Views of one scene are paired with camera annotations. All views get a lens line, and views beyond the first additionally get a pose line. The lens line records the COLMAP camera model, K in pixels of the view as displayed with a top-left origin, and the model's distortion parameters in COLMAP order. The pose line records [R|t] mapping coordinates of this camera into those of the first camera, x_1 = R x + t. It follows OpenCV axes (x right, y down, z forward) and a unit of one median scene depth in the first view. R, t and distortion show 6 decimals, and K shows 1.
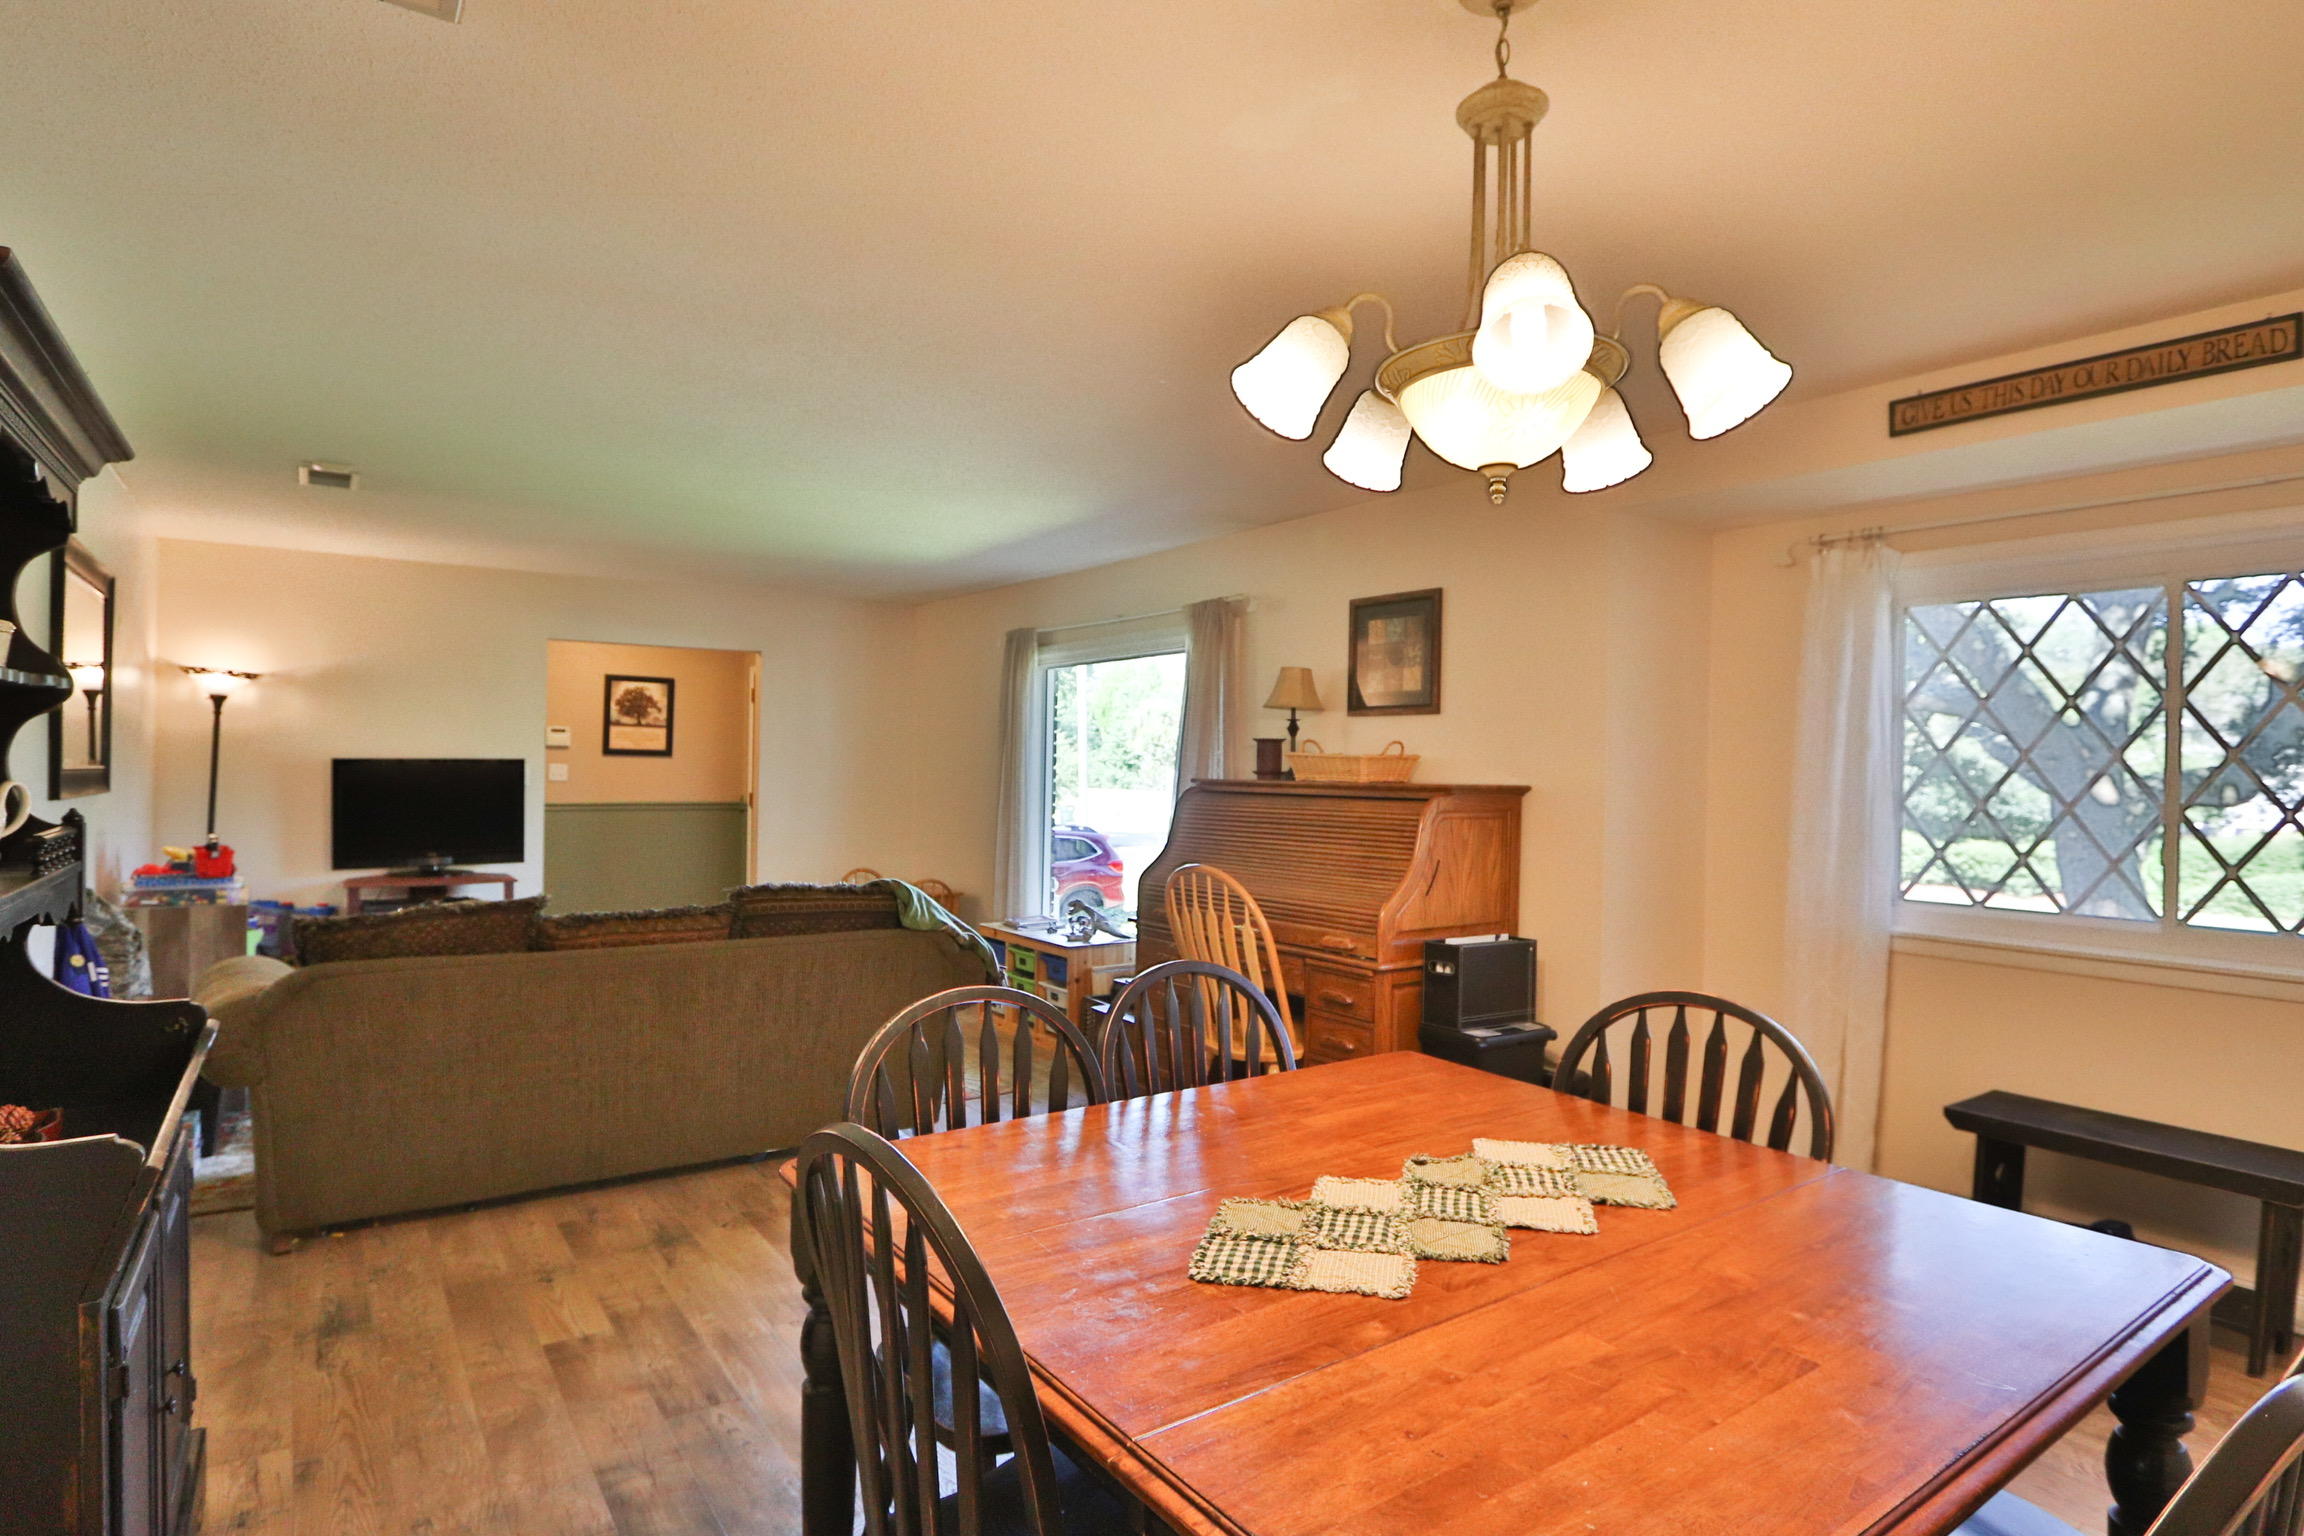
lens RADIAL K [[1195.1, 0, 1152.0], [0, 1195.1, 768.0], [0, 0, 1]] dist [-0.014501, 0.000237]
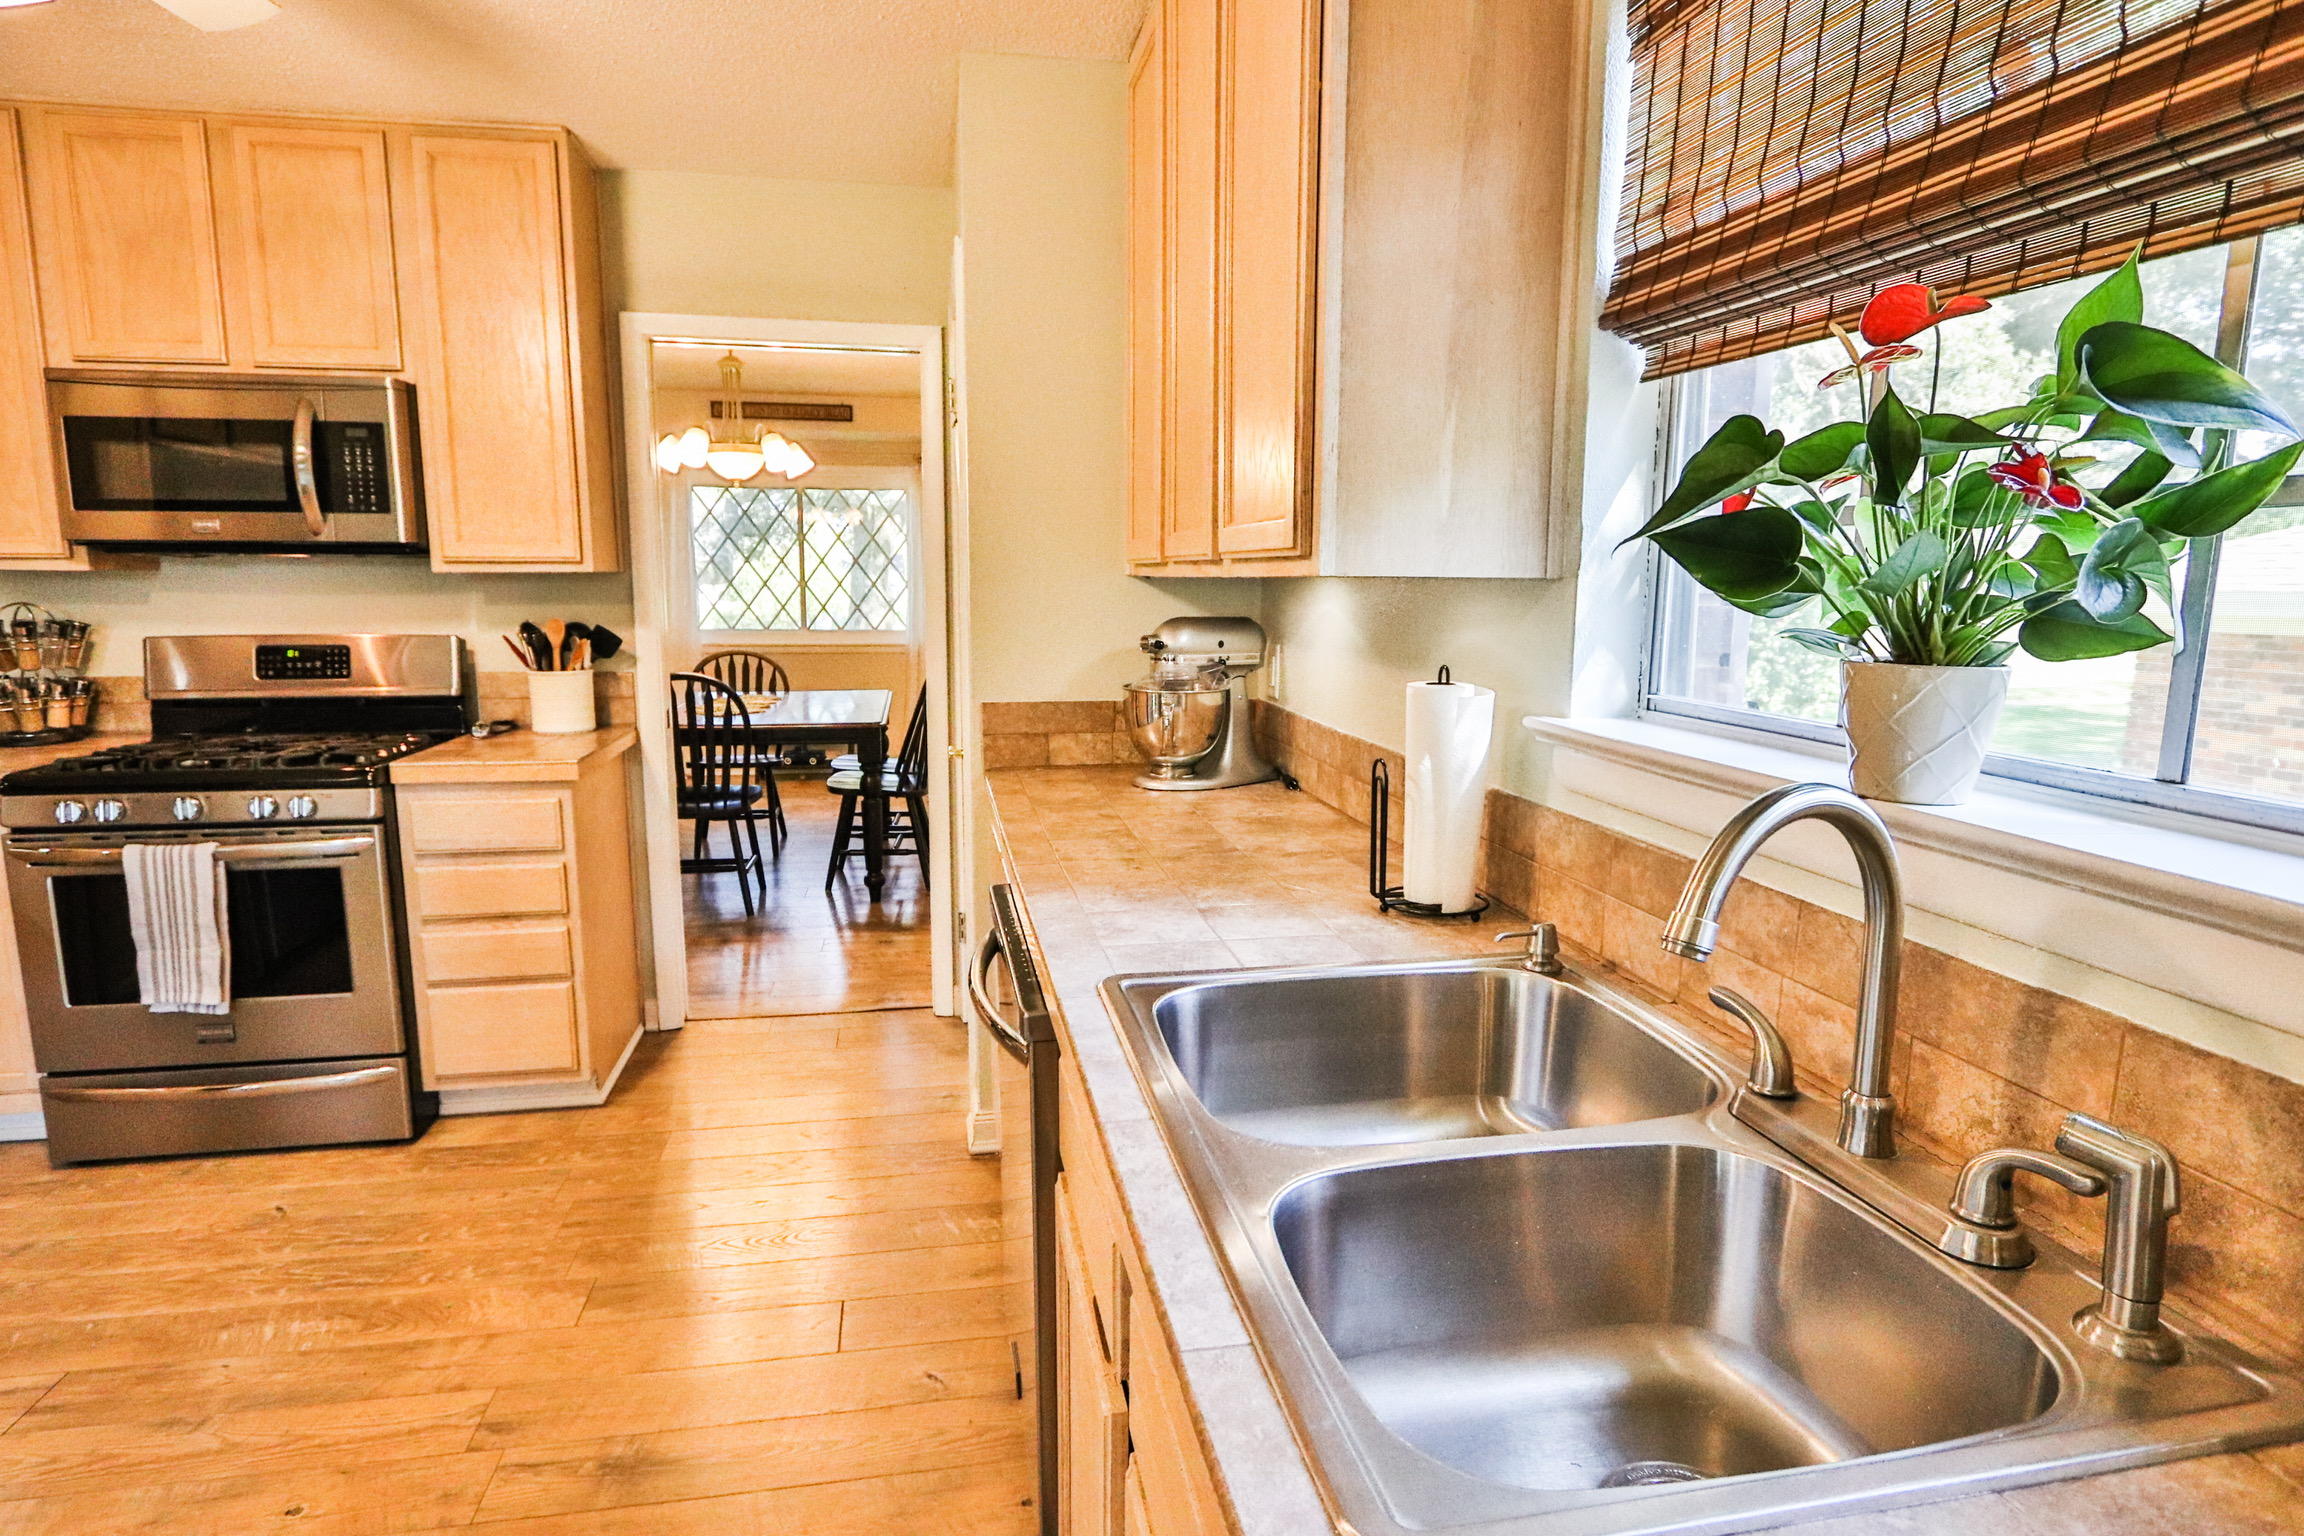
lens RADIAL K [[1195.1, 0, 1152.0], [0, 1195.1, 768.0], [0, 0, 1]] dist [-0.014501, 0.000237]
pose [[0.410054, -0.160159, 0.897889, -1.682512], [0.000885, 0.984531, 0.175209, -0.030400], [-0.912061, -0.071050, 0.403852, -1.040381]]
